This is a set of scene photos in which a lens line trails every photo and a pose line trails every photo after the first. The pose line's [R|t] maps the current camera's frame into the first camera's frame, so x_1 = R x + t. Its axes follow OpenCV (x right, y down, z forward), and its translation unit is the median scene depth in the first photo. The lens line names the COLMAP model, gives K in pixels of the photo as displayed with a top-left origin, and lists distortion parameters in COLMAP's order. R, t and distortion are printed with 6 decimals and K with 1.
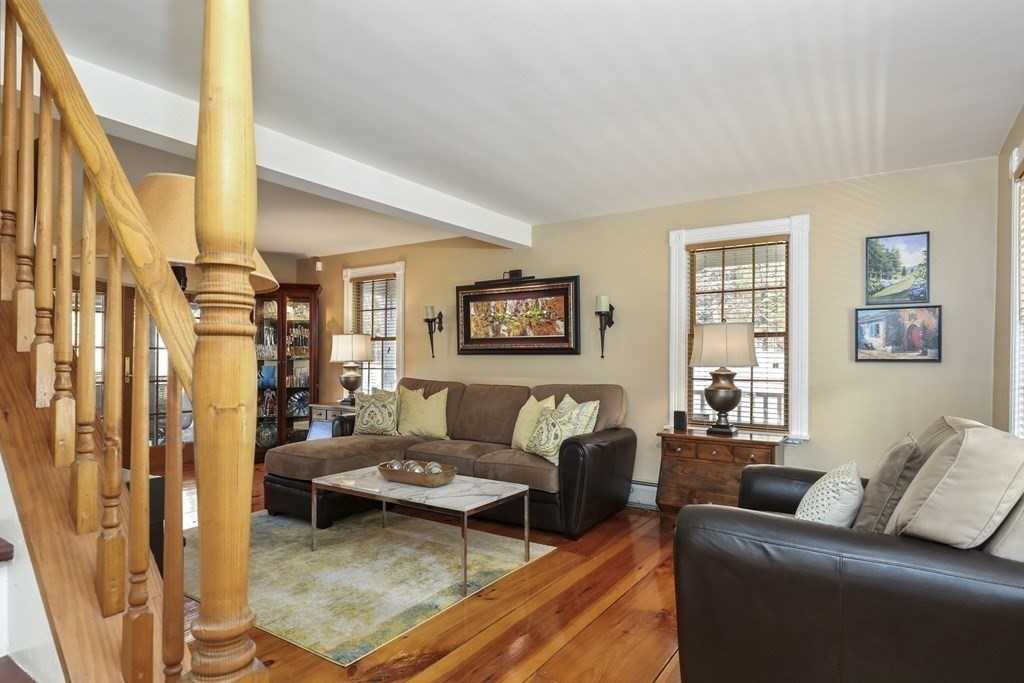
lens RADIAL K [[560.8, 0, 513.5], [0, 560.8, 354.7], [0, 0, 1]] dist [0.001194, -0.001253]
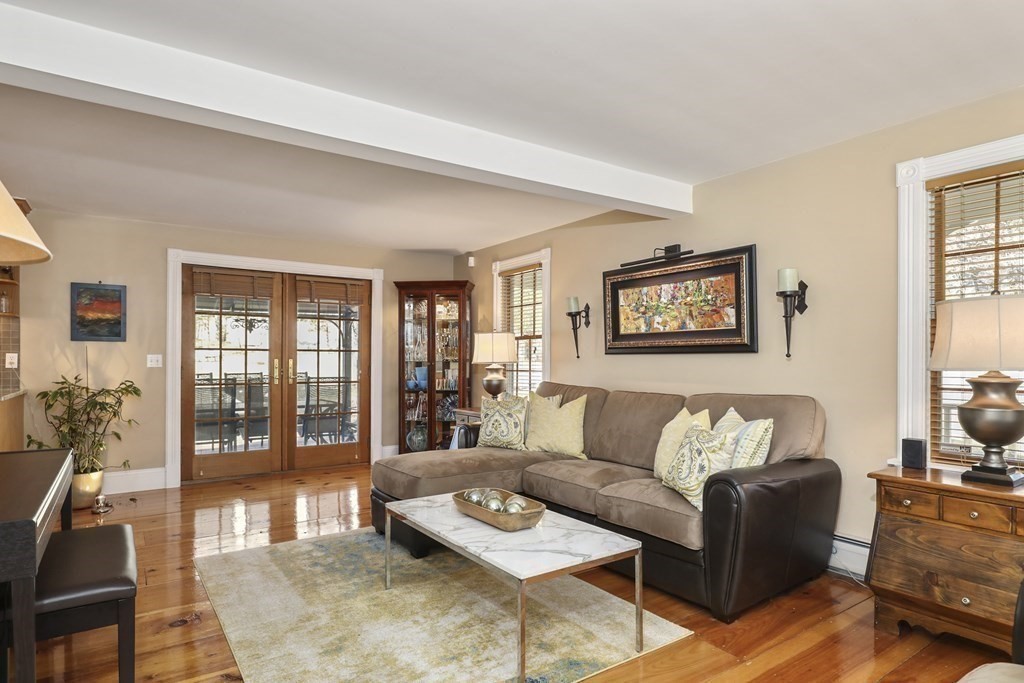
lens RADIAL K [[567.4, 0, 515.7], [0, 567.4, 356.3], [0, 0, 1]] dist [0.000707, -0.001544]
pose [[0.931567, -0.006846, -0.363504, 0.094182], [0.007282, 0.999973, -0.000171, 0.002503], [0.363496, -0.002487, 0.931592, 0.199049]]
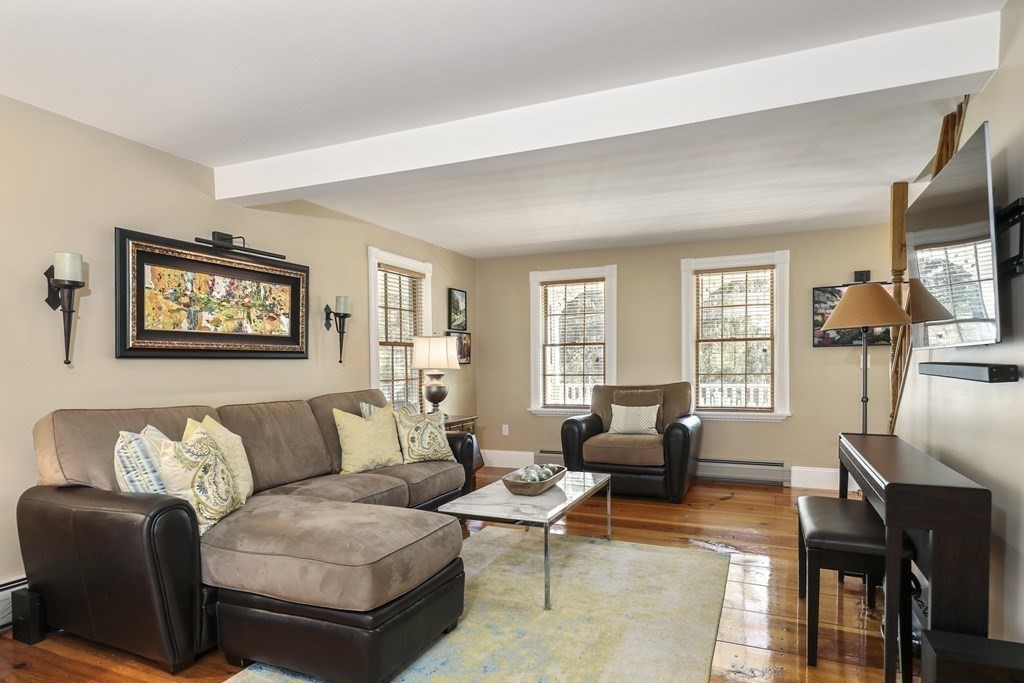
lens RADIAL K [[560.7, 0, 517.1], [0, 560.7, 376.2], [0, 0, 1]] dist [-0.002343, -0.000206]
pose [[-0.163591, -0.027656, 0.986141, -0.785083], [-0.001181, 0.999612, 0.027838, 0.001988], [-0.986528, 0.003389, -0.163560, 0.827802]]
